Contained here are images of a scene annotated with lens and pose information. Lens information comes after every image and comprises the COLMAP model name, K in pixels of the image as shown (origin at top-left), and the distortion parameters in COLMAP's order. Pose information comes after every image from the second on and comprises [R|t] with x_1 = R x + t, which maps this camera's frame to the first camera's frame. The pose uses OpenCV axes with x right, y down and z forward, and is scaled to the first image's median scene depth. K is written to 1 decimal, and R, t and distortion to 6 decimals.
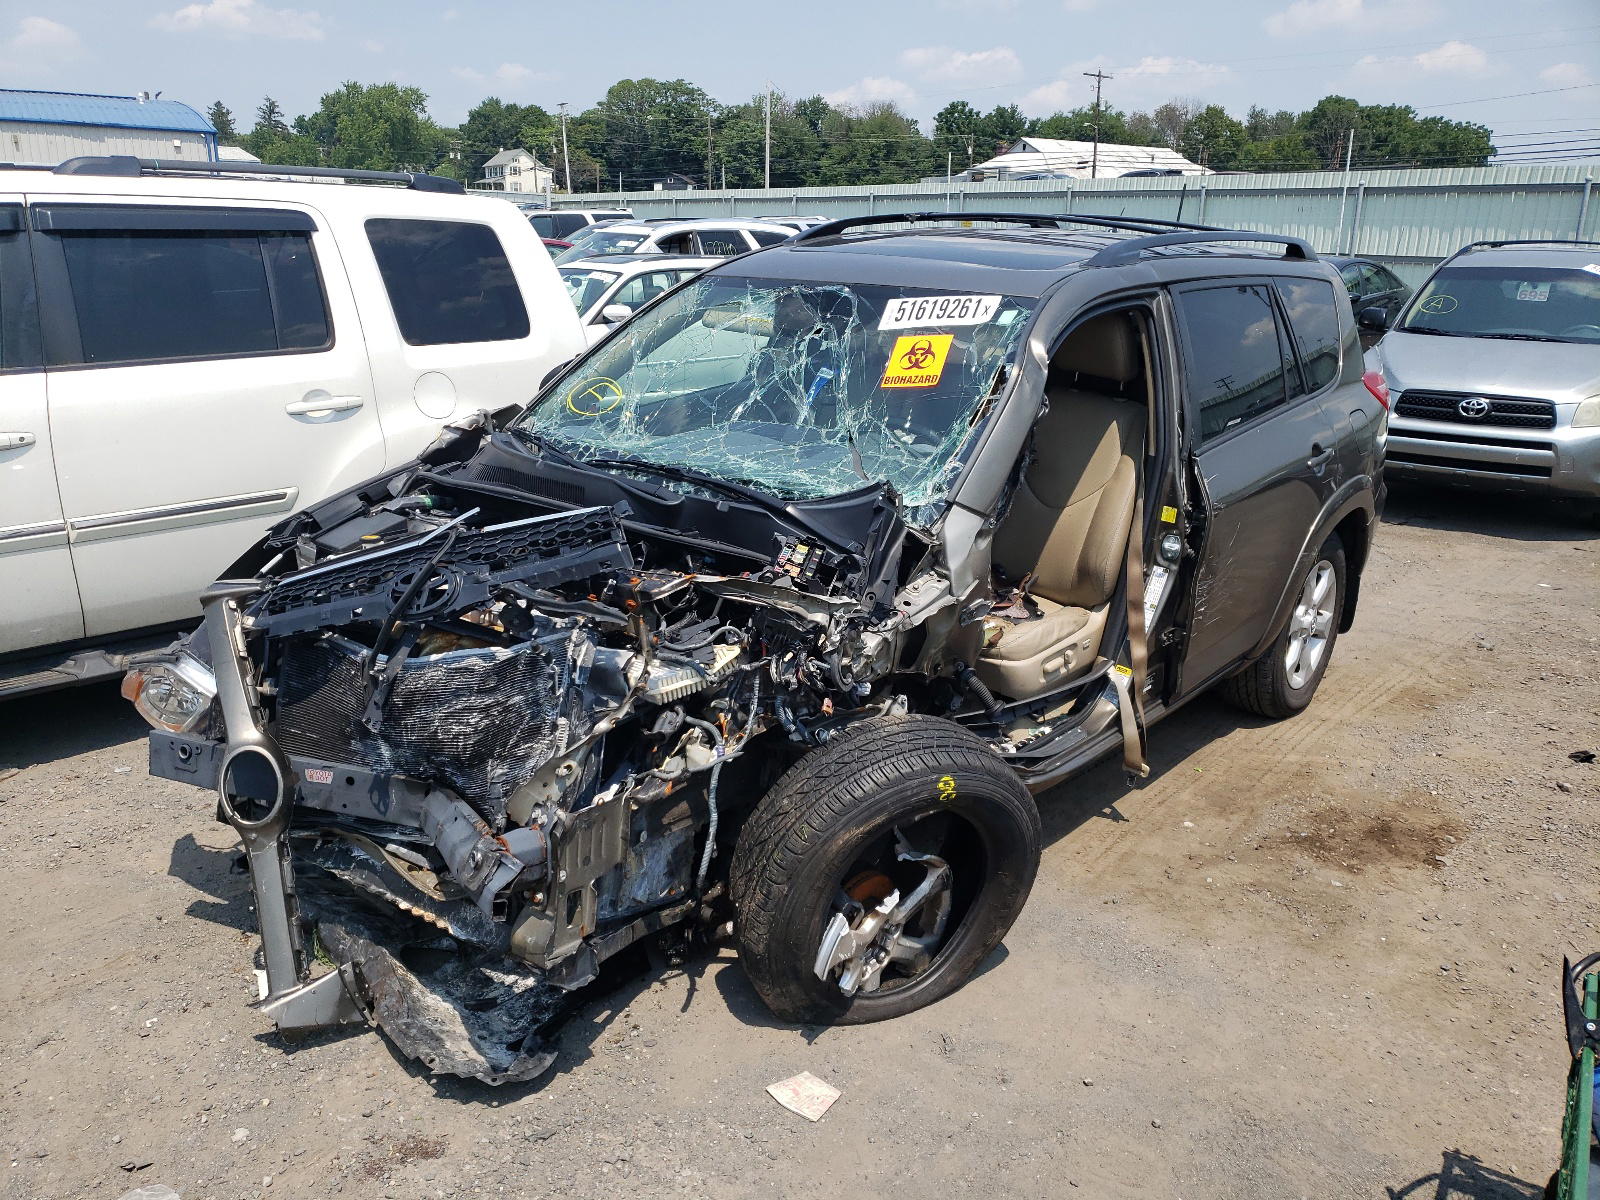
lens RADIAL K [[1331.4, 0, 739.9], [0, 1331.4, 602.2], [0, 0, 1]] dist [0.062014, -0.092690]
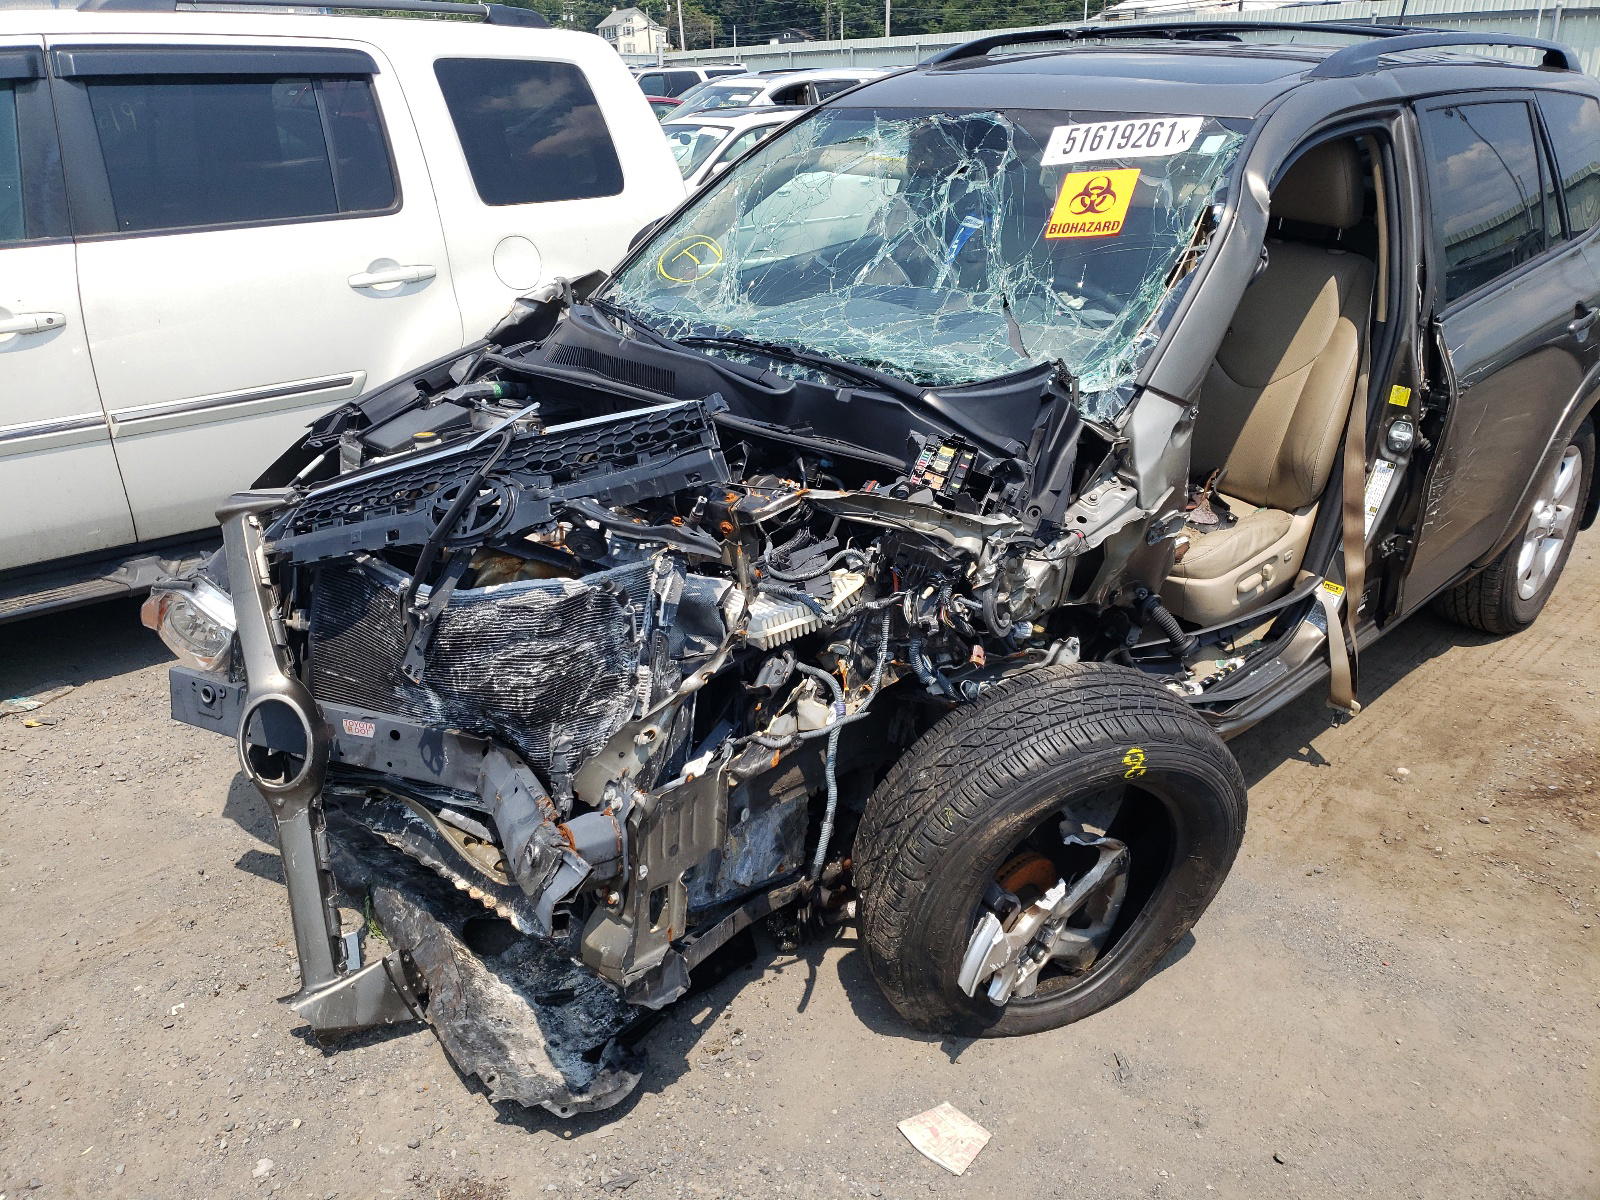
lens RADIAL K [[1331.4, 0, 739.9], [0, 1331.4, 602.2], [0, 0, 1]] dist [0.062014, -0.092690]
pose [[0.996255, 0.004080, -0.086373, -0.005979], [0.004211, 0.995412, 0.095589, -0.026869], [0.086366, -0.095594, 0.991667, 0.199861]]
